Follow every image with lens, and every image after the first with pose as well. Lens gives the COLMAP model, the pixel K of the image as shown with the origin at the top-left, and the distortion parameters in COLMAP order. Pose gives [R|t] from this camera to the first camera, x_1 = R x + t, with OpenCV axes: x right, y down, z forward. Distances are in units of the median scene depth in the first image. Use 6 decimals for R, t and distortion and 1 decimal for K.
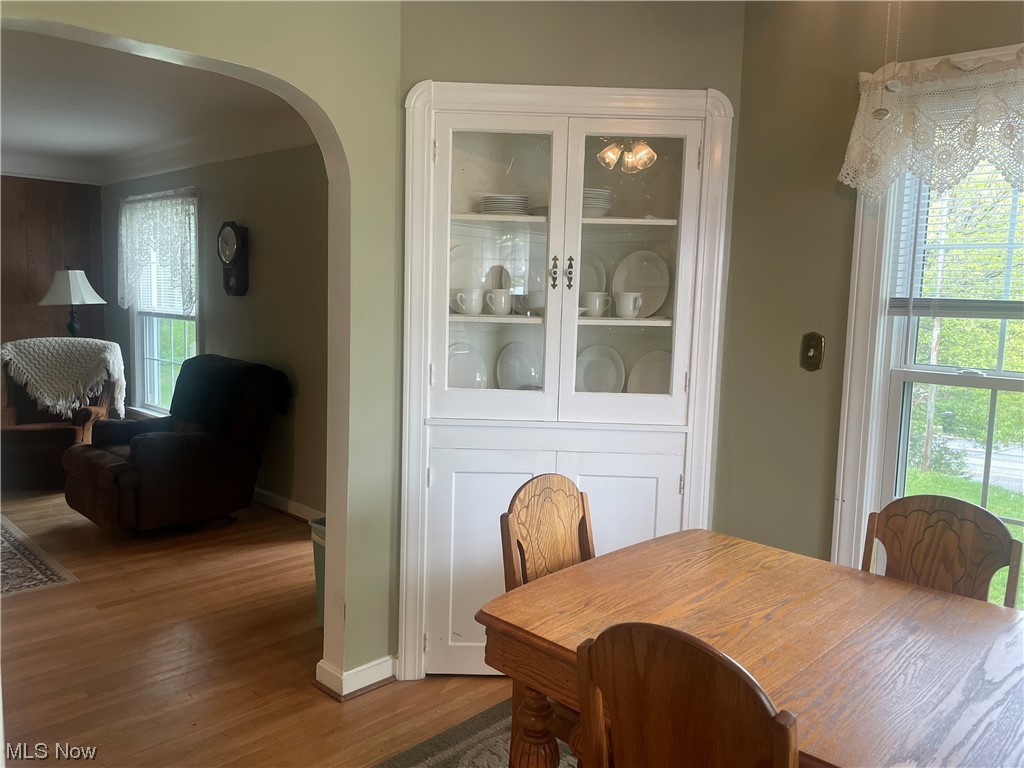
lens RADIAL K [[786.1, 0, 513.4], [0, 786.1, 380.8], [0, 0, 1]] dist [0.039825, -0.044296]
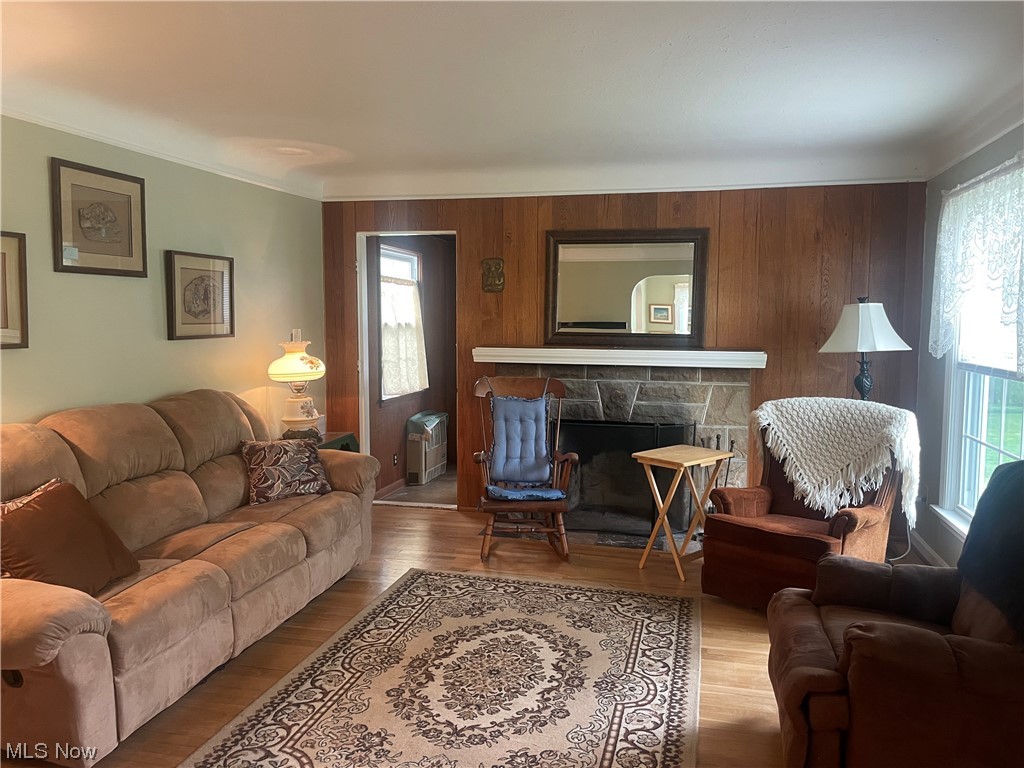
lens RADIAL K [[786.1, 0, 514.8], [0, 786.1, 379.2], [0, 0, 1]] dist [0.039825, -0.044296]
pose [[0.516653, 0.040948, -0.855215, -0.116992], [-0.079698, 0.996819, -0.000419, -0.048912], [0.852478, 0.068375, 0.518273, 0.390527]]
